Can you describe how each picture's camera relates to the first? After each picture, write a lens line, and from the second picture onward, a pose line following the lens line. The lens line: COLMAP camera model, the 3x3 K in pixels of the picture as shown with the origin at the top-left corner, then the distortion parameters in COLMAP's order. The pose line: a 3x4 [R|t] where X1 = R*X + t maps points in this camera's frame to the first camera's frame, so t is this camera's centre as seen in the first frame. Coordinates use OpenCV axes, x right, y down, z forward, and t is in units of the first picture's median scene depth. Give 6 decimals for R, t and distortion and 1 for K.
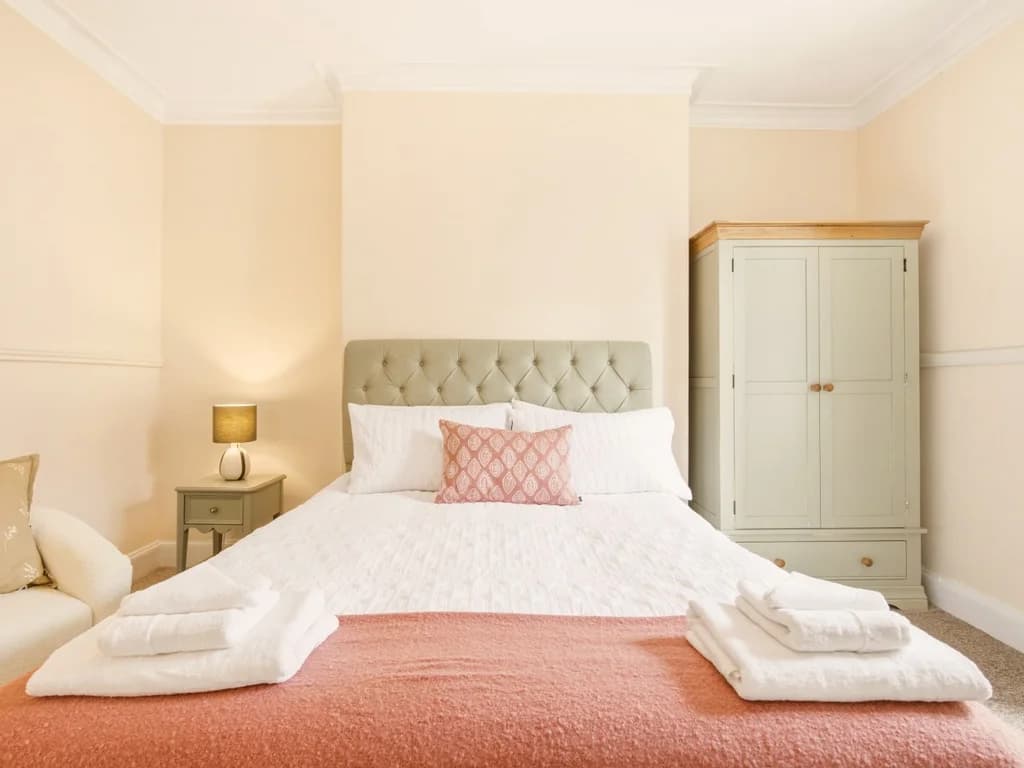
lens RADIAL K [[517.2, 0, 511.6], [0, 517.2, 374.2], [0, 0, 1]] dist [-0.002889, 0.001335]
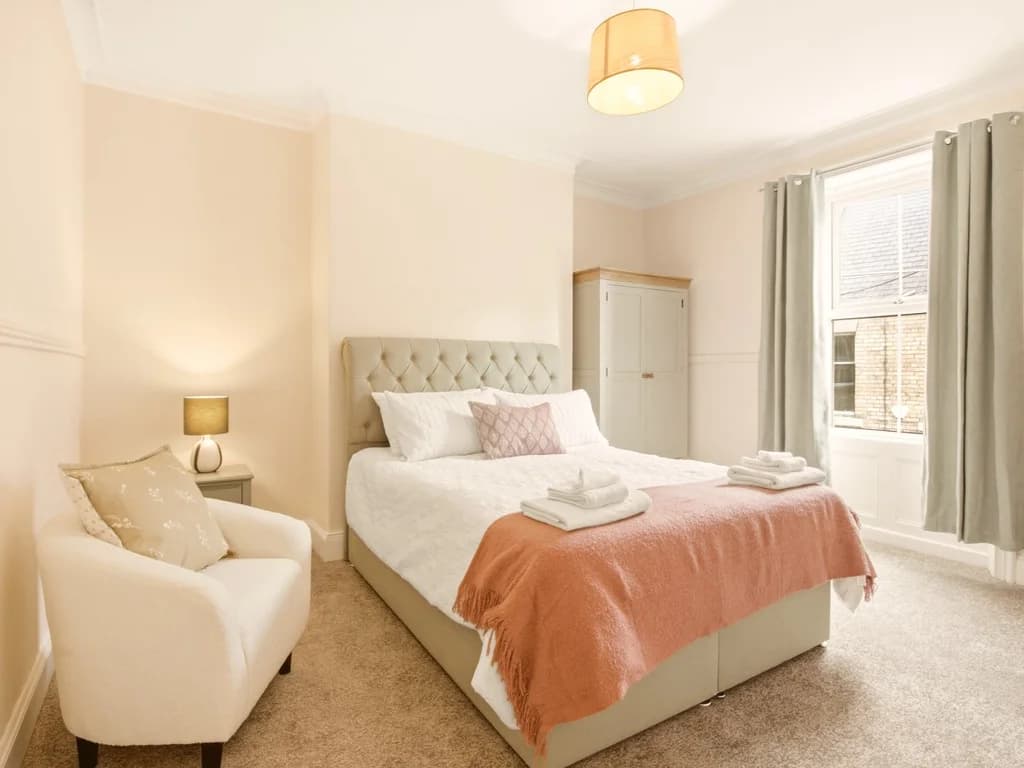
lens RADIAL K [[517.2, 0, 510.9], [0, 517.2, 383.1], [0, 0, 1]] dist [-0.002889, 0.001335]
pose [[0.849687, -0.011608, 0.527160, -0.623724], [-0.003495, 0.999612, 0.027645, 0.004162], [-0.527276, -0.025332, 0.849316, -0.152834]]
